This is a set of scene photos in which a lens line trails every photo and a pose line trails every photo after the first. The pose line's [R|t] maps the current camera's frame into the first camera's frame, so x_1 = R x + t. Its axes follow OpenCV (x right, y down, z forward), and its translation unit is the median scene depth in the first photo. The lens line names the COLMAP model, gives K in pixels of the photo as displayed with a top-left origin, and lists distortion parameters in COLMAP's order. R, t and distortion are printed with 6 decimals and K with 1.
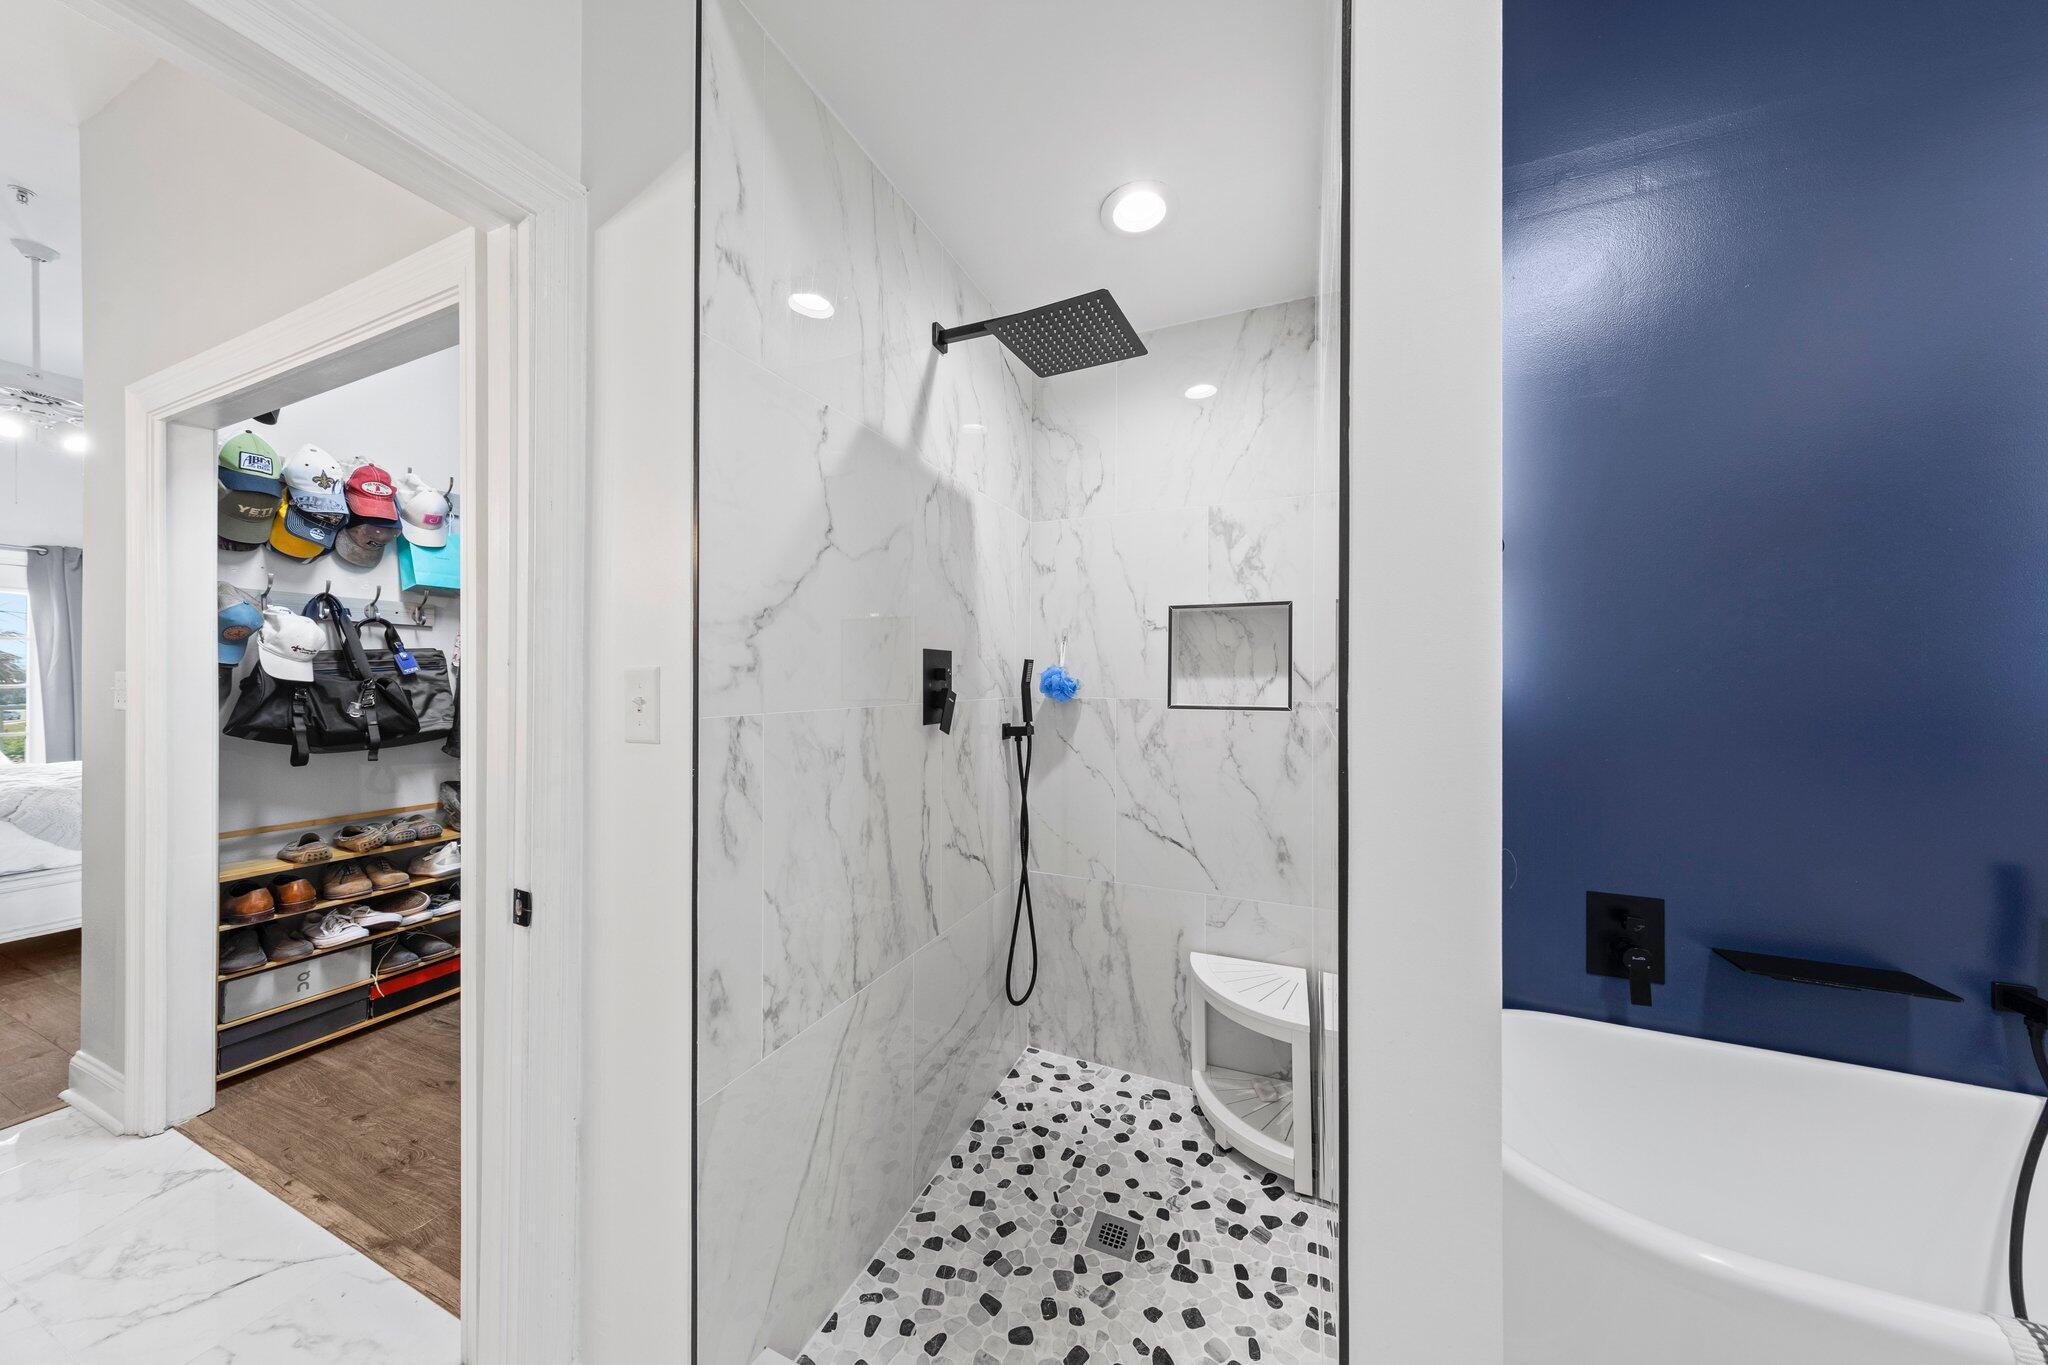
lens RADIAL K [[644.4, 0, 1015.5], [0, 644.4, 679.9], [0, 0, 1]] dist [0.005392, -0.000752]
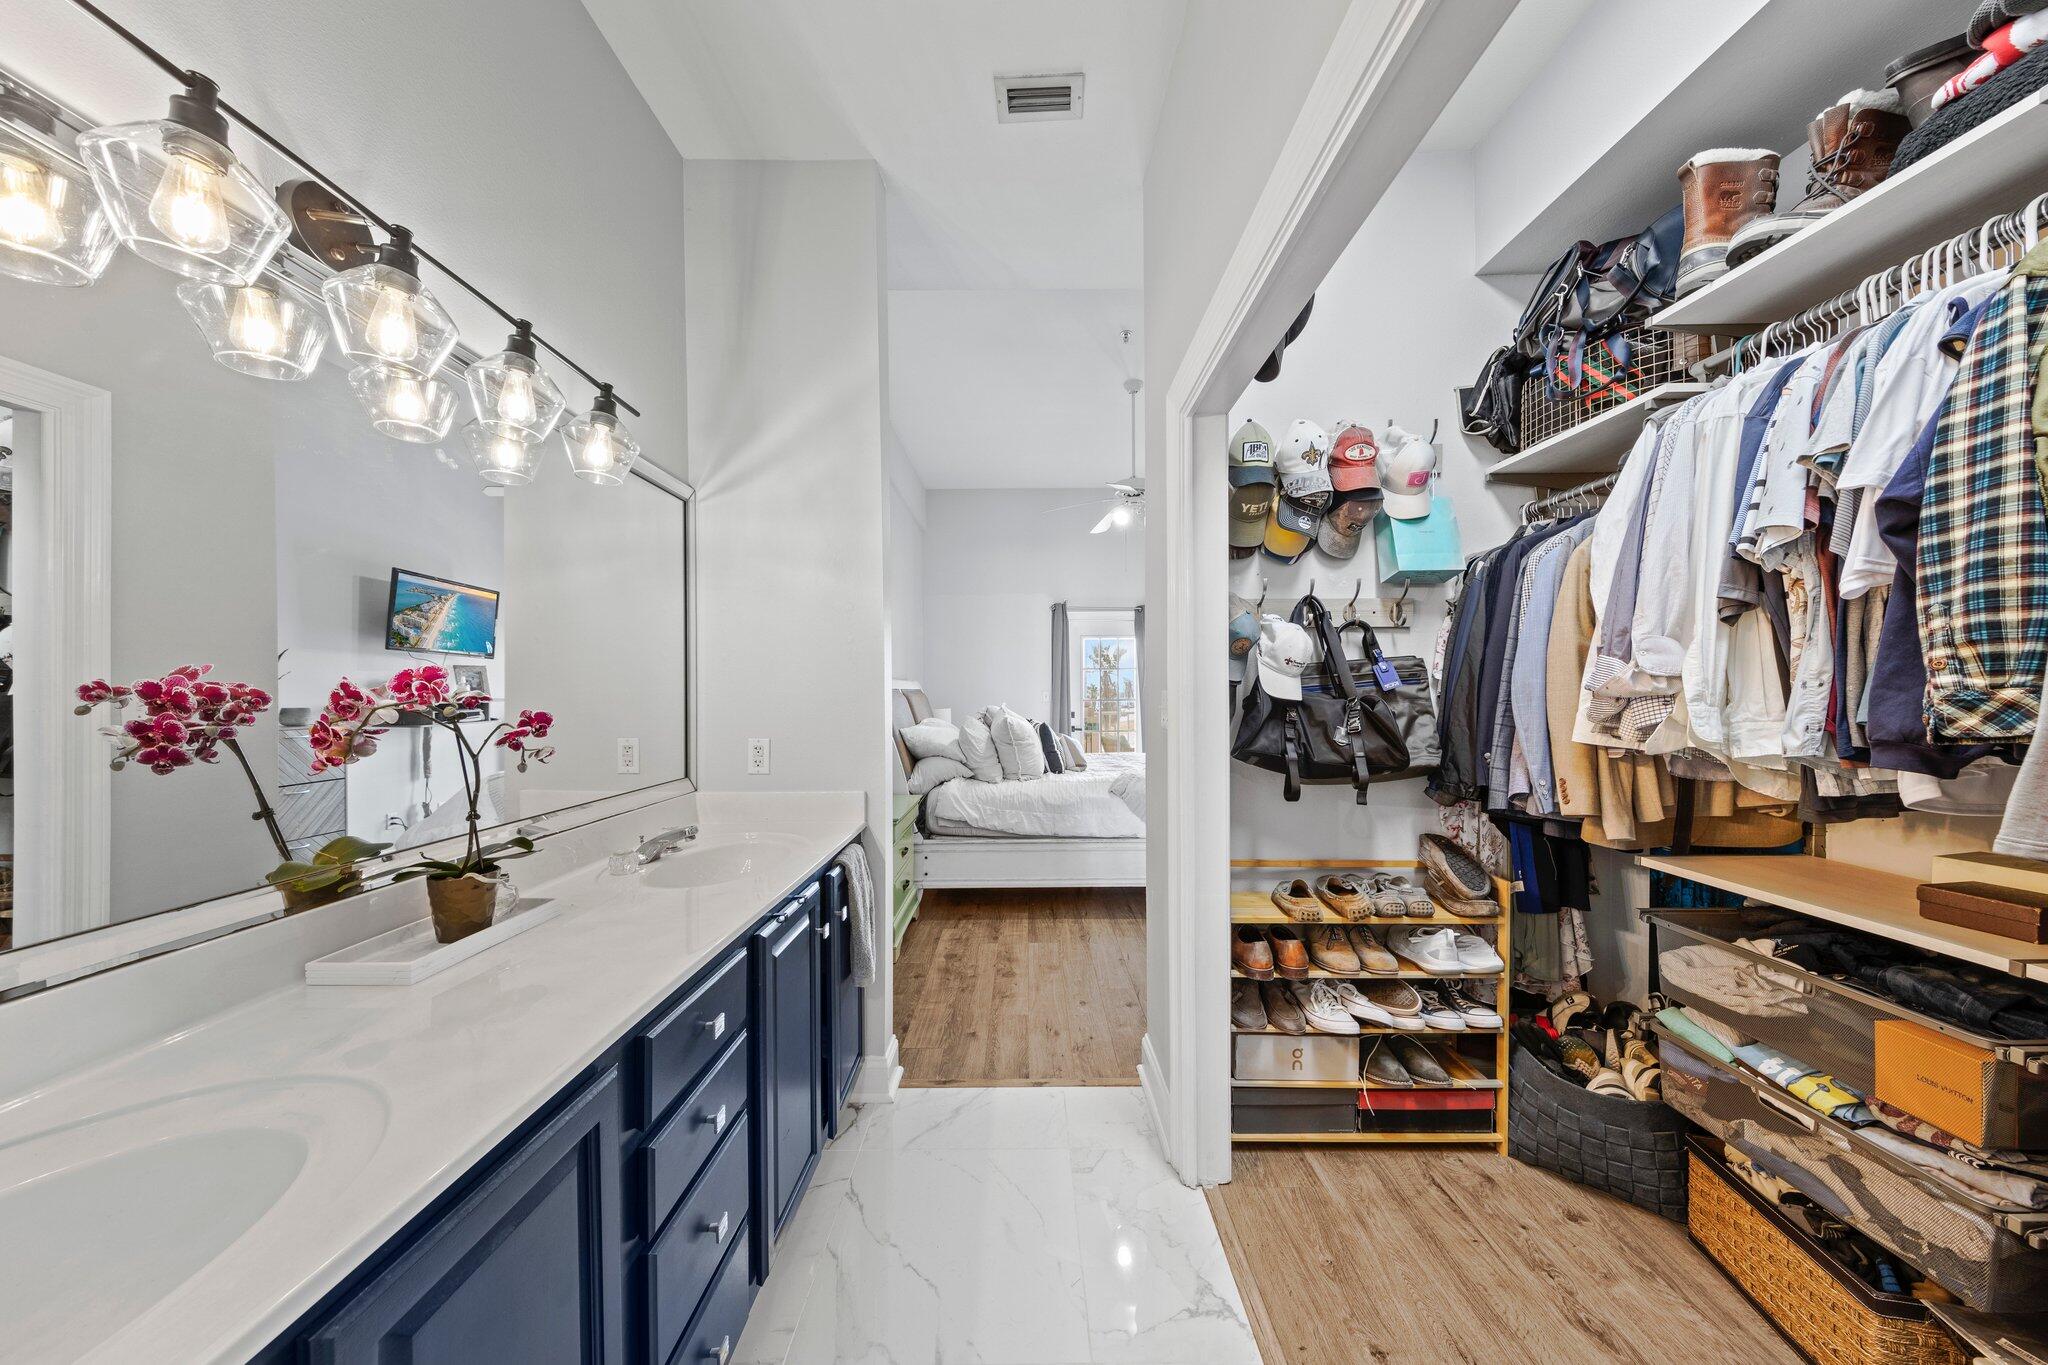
lens RADIAL K [[644.4, 0, 1028.3], [0, 644.4, 684.9], [0, 0, 1]] dist [0.005392, -0.000752]
pose [[0.397199, -0.010851, -0.917668, -0.445150], [0.002767, 0.999940, -0.010626, -0.009144], [0.917728, 0.001682, 0.397205, 0.333454]]
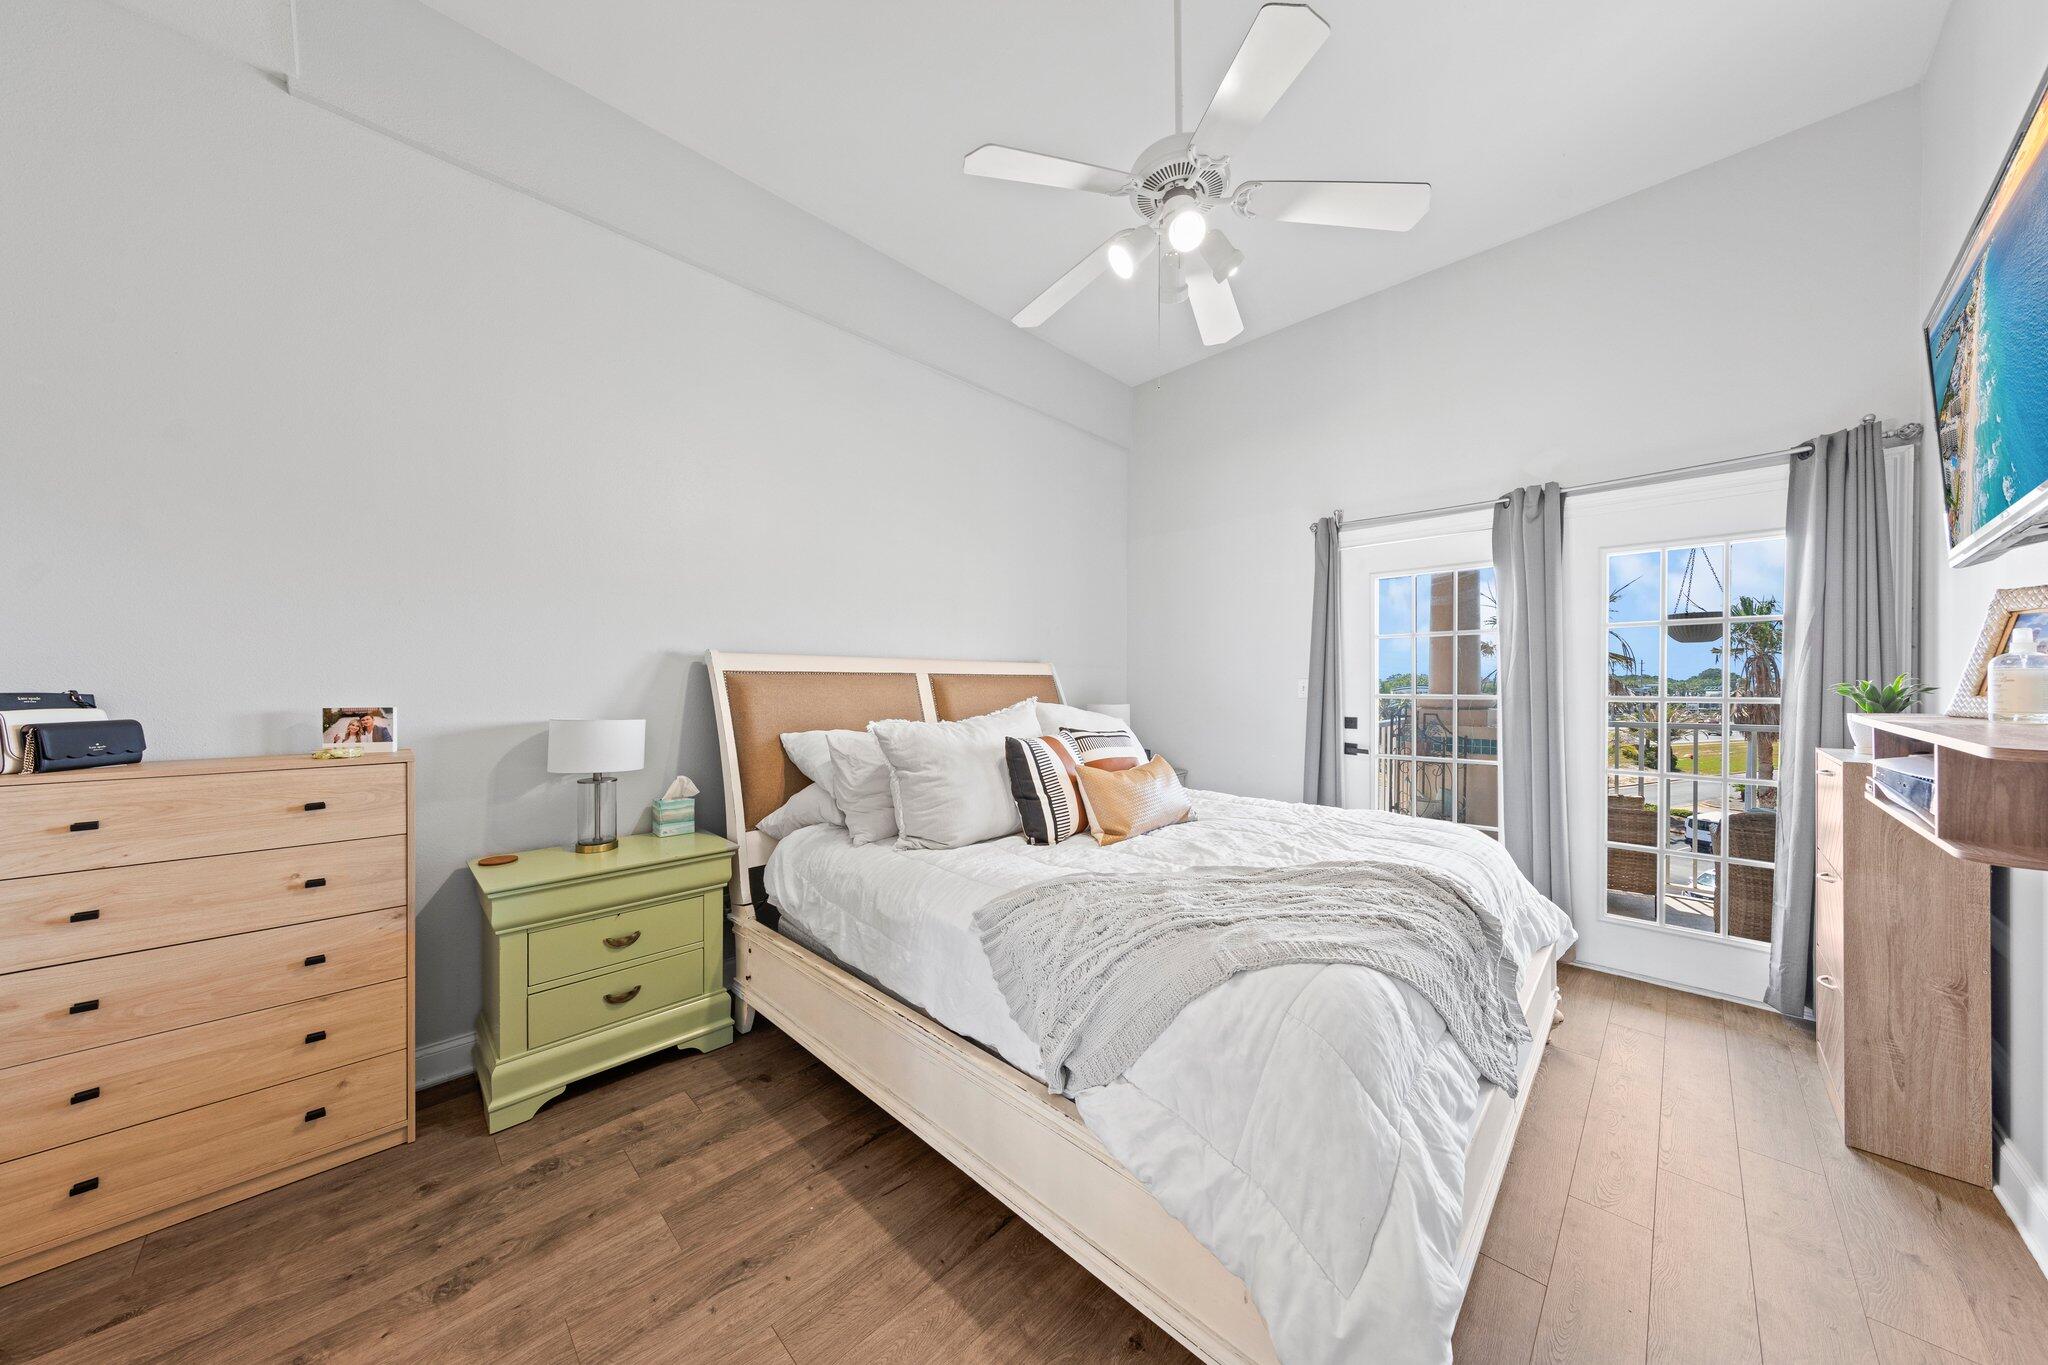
lens RADIAL K [[684.1, 0, 1019.5], [0, 684.1, 679.5], [0, 0, 1]] dist [0.005369, 0.000189]
pose [[-0.351172, -0.007526, -0.936281, -1.172104], [-0.009904, 0.999942, -0.004323, 0.000999], [0.936259, 0.007755, -0.351226, 1.407217]]
